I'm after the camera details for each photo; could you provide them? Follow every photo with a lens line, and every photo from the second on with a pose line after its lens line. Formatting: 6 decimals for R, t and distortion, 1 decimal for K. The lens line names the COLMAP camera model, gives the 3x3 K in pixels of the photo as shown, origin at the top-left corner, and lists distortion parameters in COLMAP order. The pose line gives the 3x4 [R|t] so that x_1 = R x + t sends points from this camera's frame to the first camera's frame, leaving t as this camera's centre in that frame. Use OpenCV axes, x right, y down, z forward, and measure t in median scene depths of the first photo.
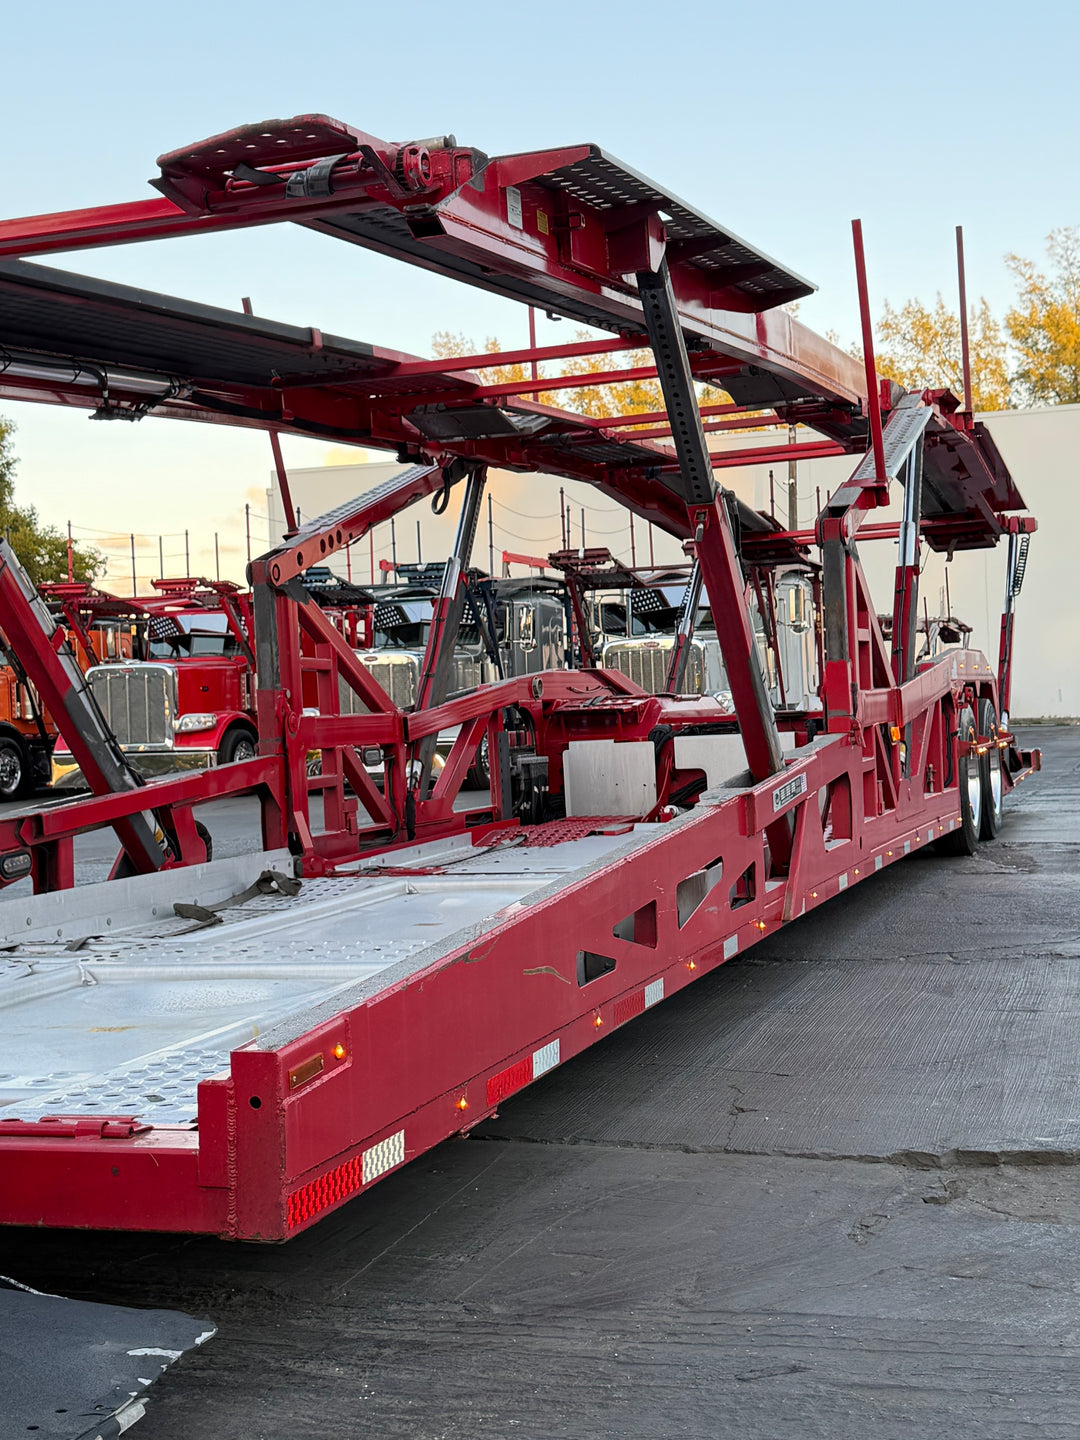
lens RADIAL K [[2033.9, 0, 540.0], [0, 2033.9, 720.0], [0, 0, 1]] dist [0.143649, 0.018723]
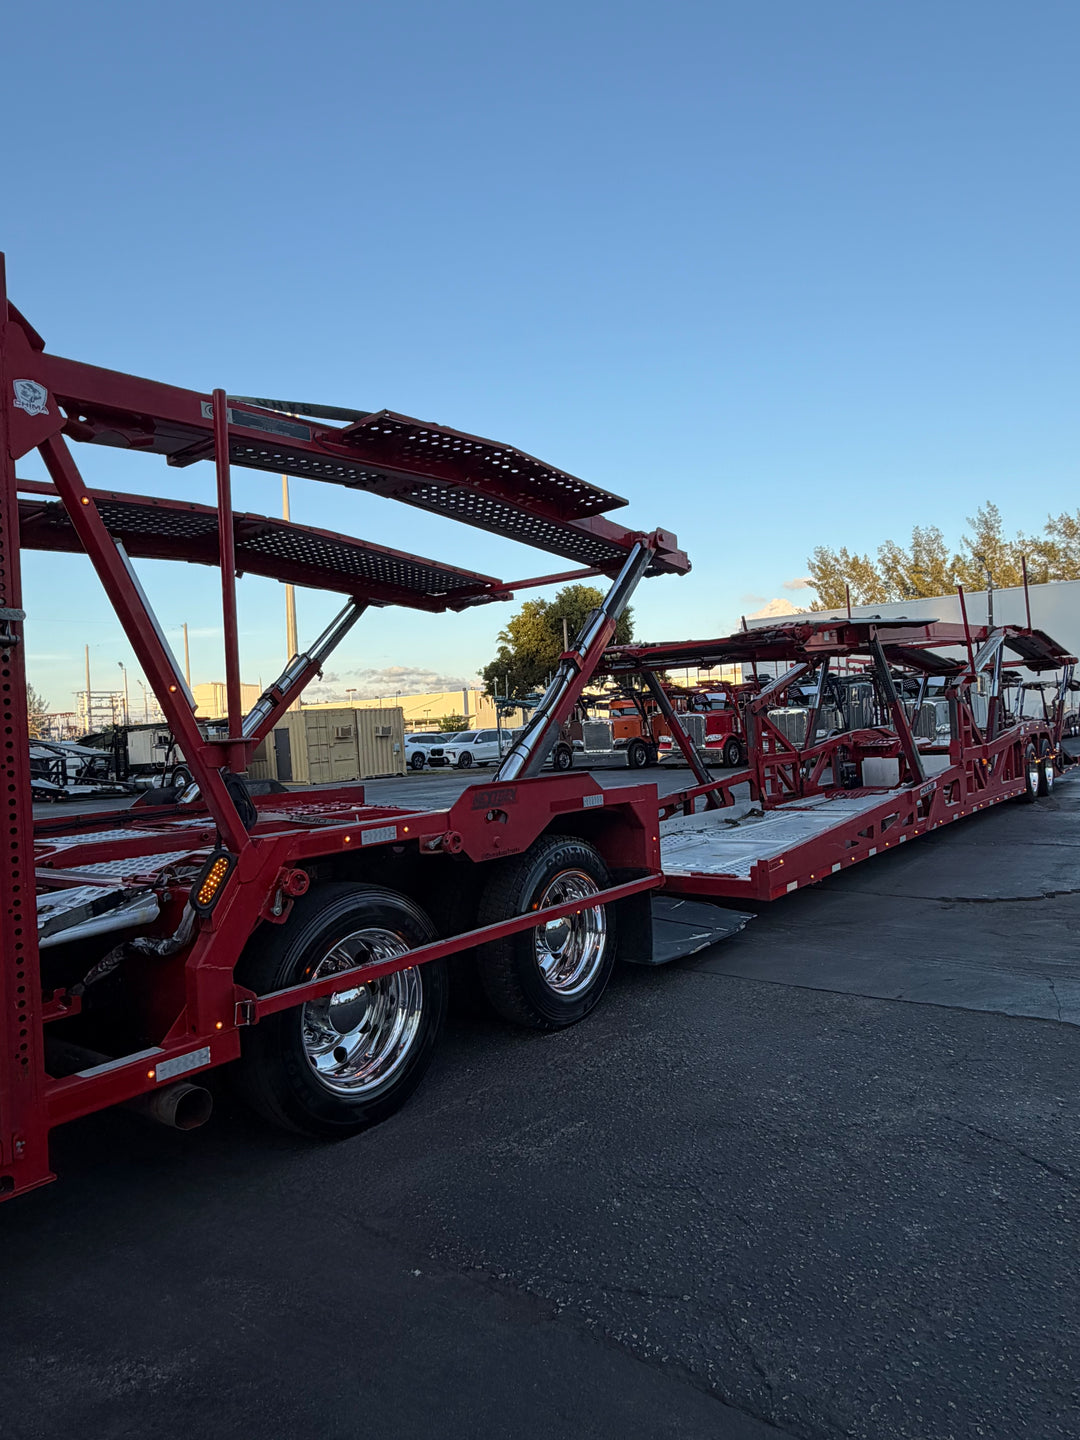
lens RADIAL K [[919.6, 0, 525.4], [0, 919.6, 717.1], [0, 0, 1]] dist [0.000210, 0.000432]
pose [[0.935852, -0.014543, -0.352093, 0.030601], [0.012308, 0.999887, -0.008586, -0.048149], [0.352179, 0.003702, 0.935925, -0.363484]]
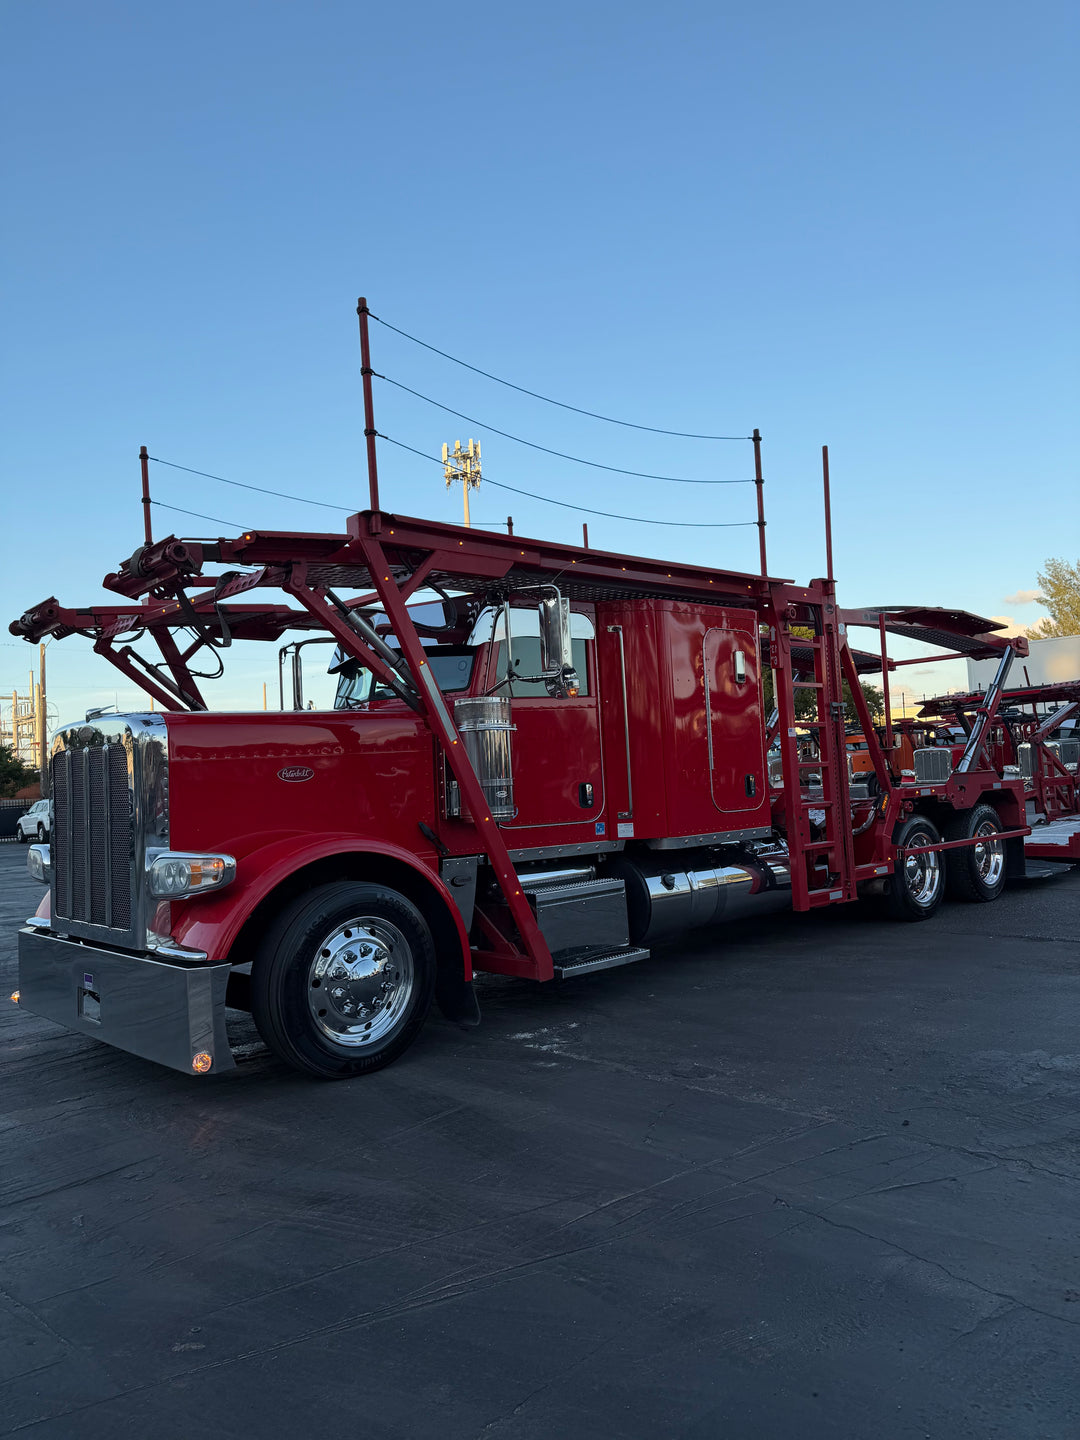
lens RADIAL K [[1019.0, 0, 540.0], [0, 1019.0, 720.0], [0, 0, 1]] dist [0.078775, -0.116082]
pose [[0.872856, -0.034663, -0.486745, -0.001161], [0.014385, 0.998868, -0.045338, -0.033363], [0.487766, 0.032572, 0.872367, -1.022827]]
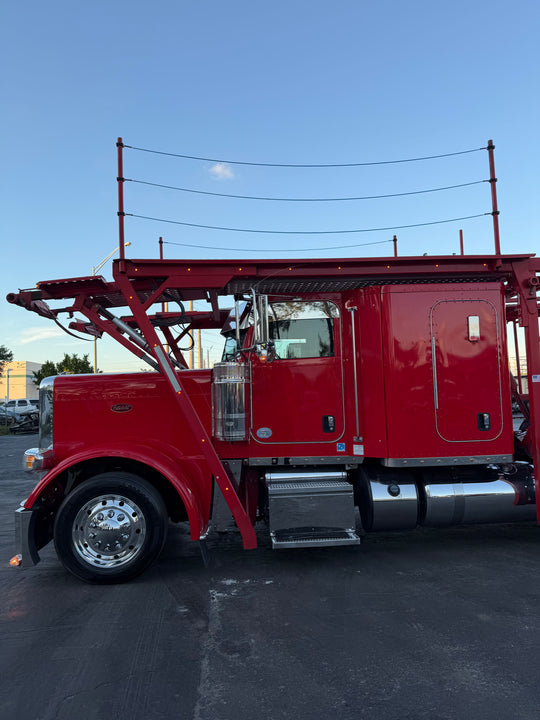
lens RADIAL K [[509.5, 0, 270.0], [0, 509.5, 360.0], [0, 0, 1]] dist [0.078775, -0.116082]
pose [[0.374469, -0.043085, -0.926238, 0.138552], [0.009204, 0.999043, -0.042750, -0.055441], [0.927194, 0.007483, 0.374507, -0.659829]]
